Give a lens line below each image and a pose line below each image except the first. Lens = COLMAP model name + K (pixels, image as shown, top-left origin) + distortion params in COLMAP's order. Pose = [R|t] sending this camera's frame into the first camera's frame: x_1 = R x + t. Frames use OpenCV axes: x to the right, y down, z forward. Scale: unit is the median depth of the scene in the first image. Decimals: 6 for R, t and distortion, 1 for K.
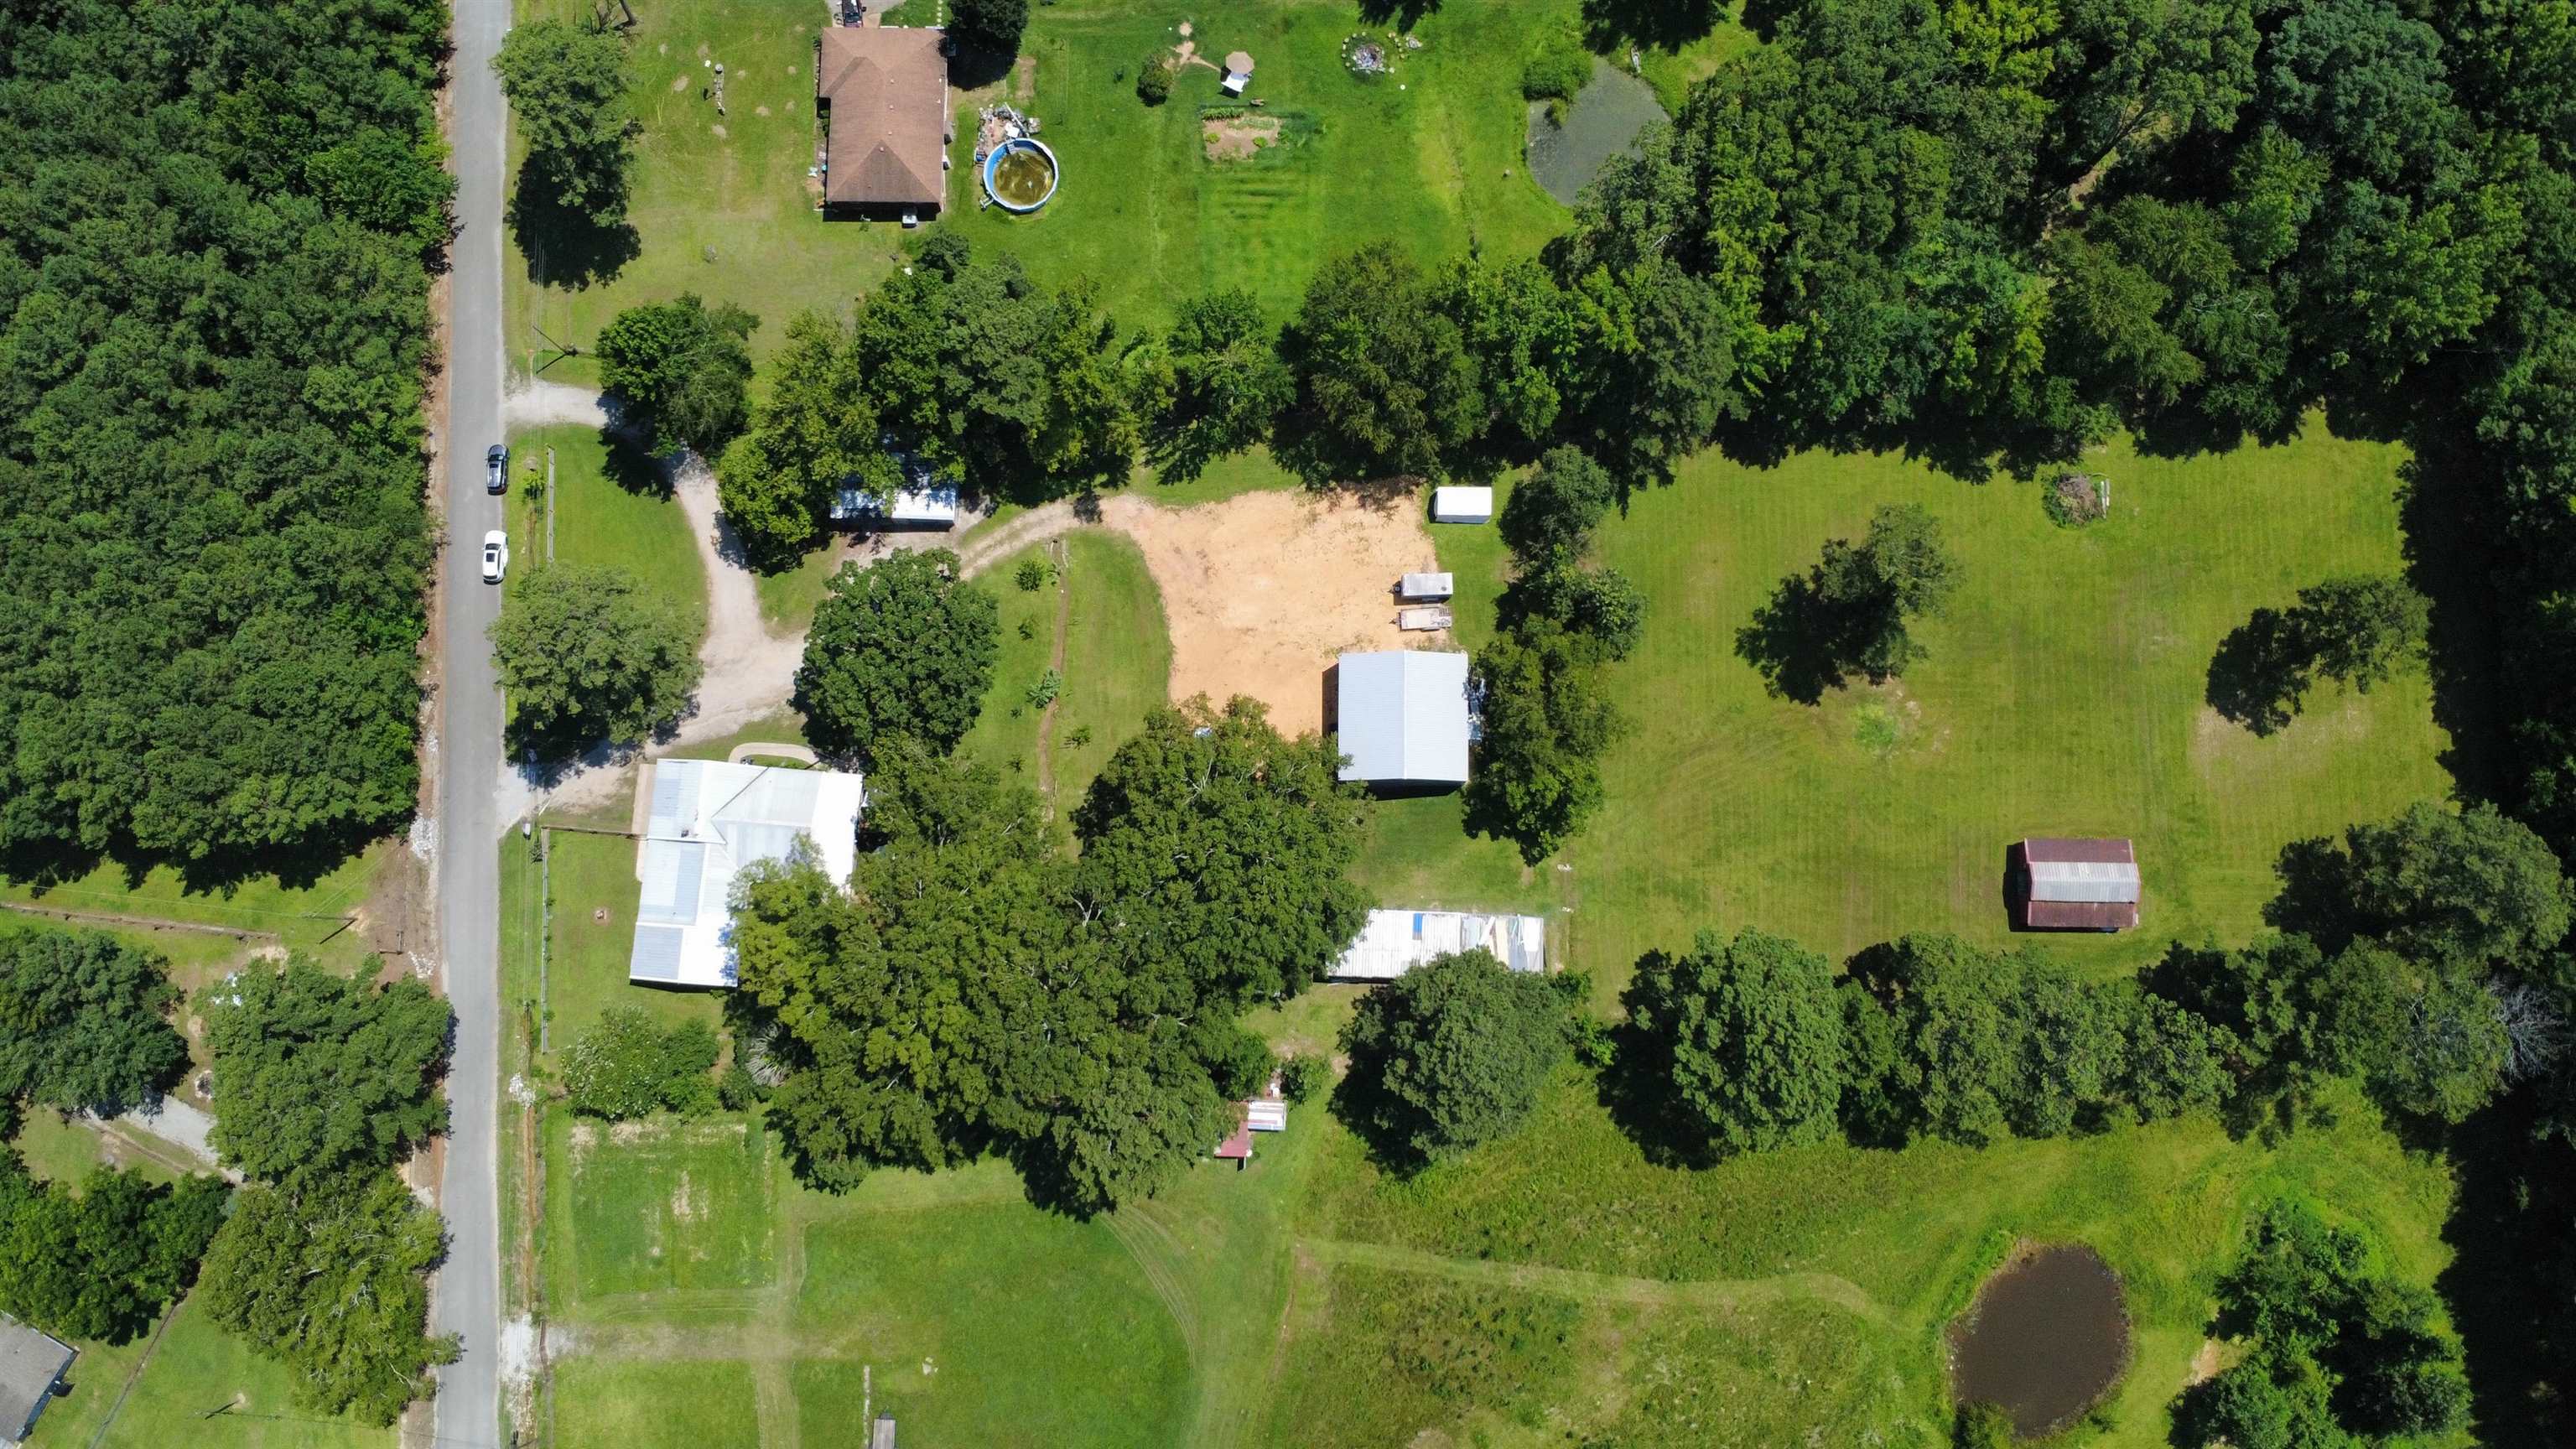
lens RADIAL K [[1880.5, 0, 1286.1], [0, 1880.5, 725.3], [0, 0, 1]] dist [0.004266, -0.007838]
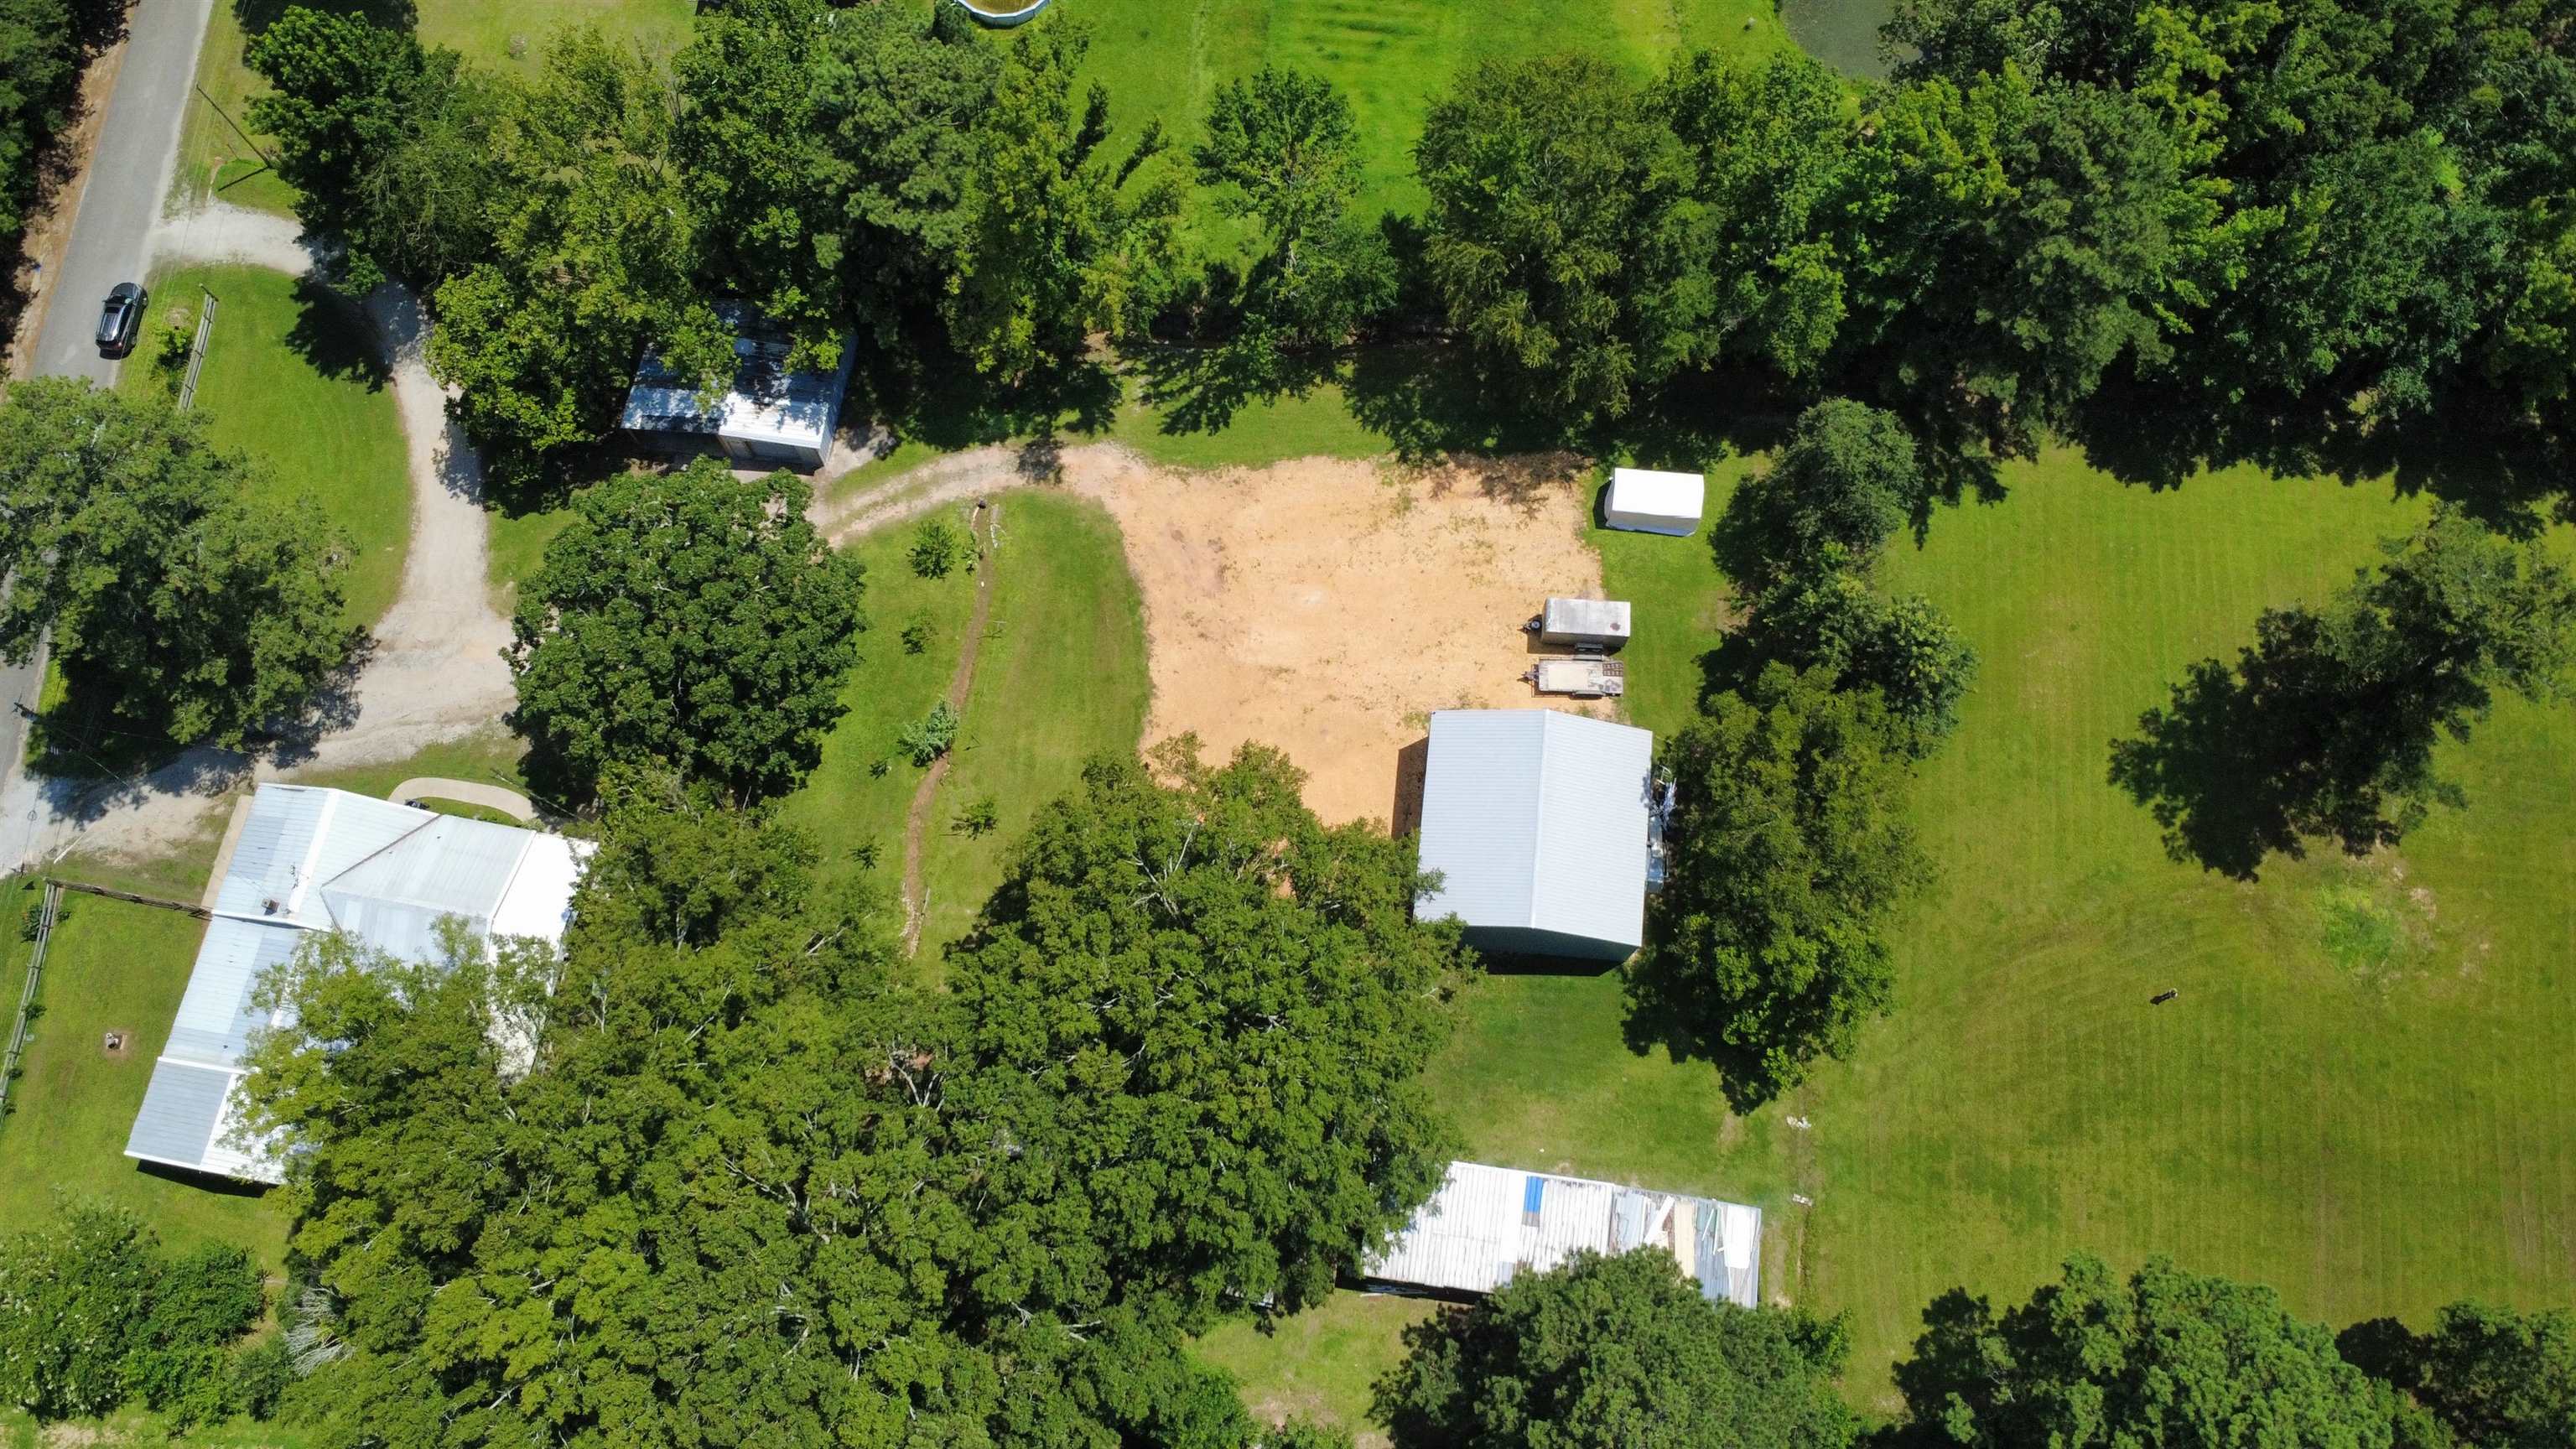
lens RADIAL K [[1880.5, 0, 1289.9], [0, 1880.5, 728.2], [0, 0, 1]] dist [0.004266, -0.007838]
pose [[0.995229, 0.093194, -0.028874, 0.001640], [-0.096815, 0.979950, -0.174143, 0.073554], [0.012066, 0.176107, 0.984297, 0.428567]]
